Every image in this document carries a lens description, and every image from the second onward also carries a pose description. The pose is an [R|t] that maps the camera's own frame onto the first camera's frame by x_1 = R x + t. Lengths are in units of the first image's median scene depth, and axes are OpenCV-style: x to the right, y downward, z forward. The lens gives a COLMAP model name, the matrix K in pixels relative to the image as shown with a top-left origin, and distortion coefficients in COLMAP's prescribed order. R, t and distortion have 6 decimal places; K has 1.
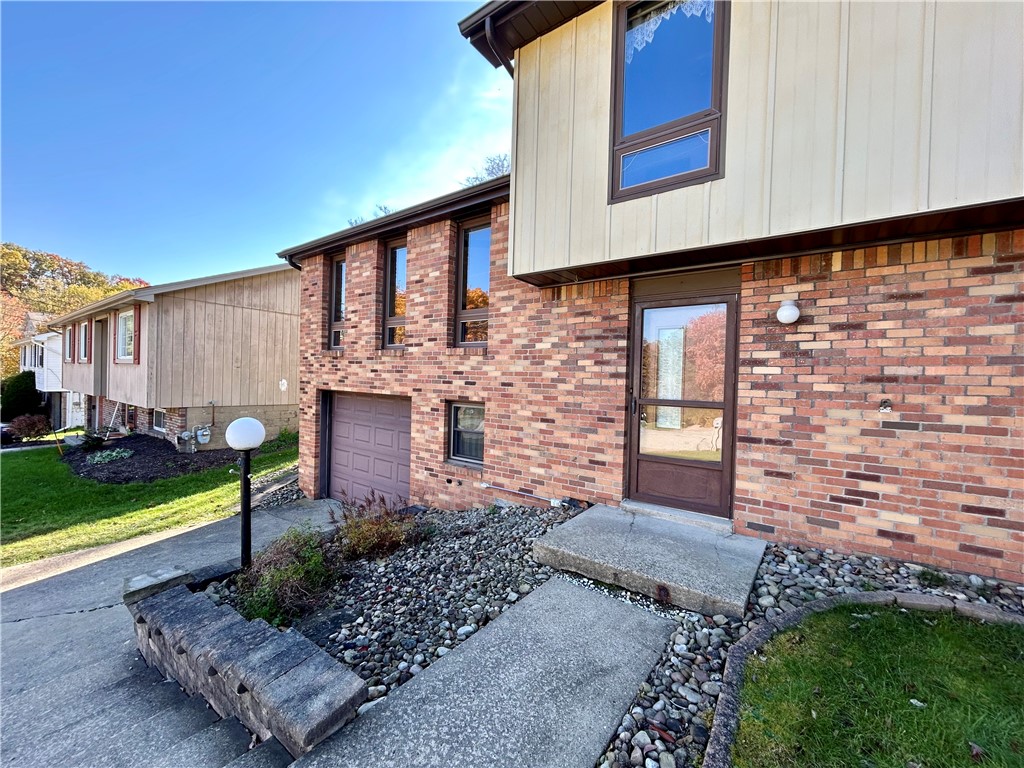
lens RADIAL K [[413.5, 0, 513.6], [0, 413.5, 384.3], [0, 0, 1]] dist [-0.001893, 0.000443]
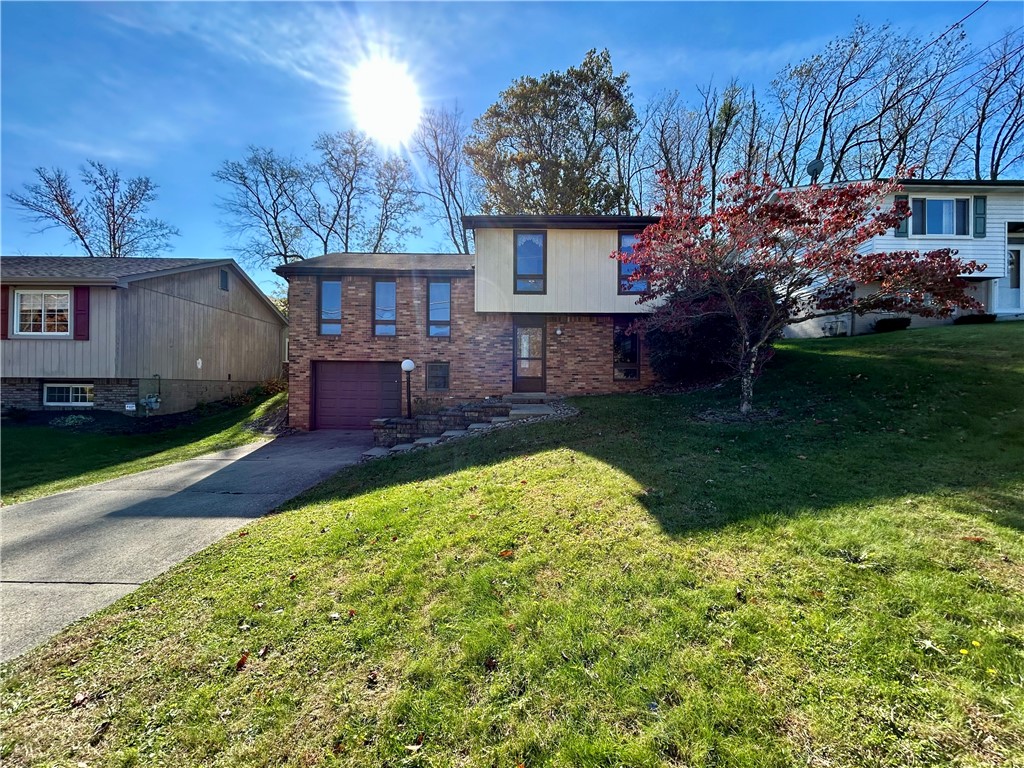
lens RADIAL K [[413.5, 0, 510.2], [0, 413.5, 383.6], [0, 0, 1]] dist [-0.001893, 0.000443]
pose [[0.794624, -0.021160, 0.606733, -1.336125], [0.024494, 0.999696, 0.002786, 0.185327], [-0.606607, 0.012648, 0.794901, -1.152234]]
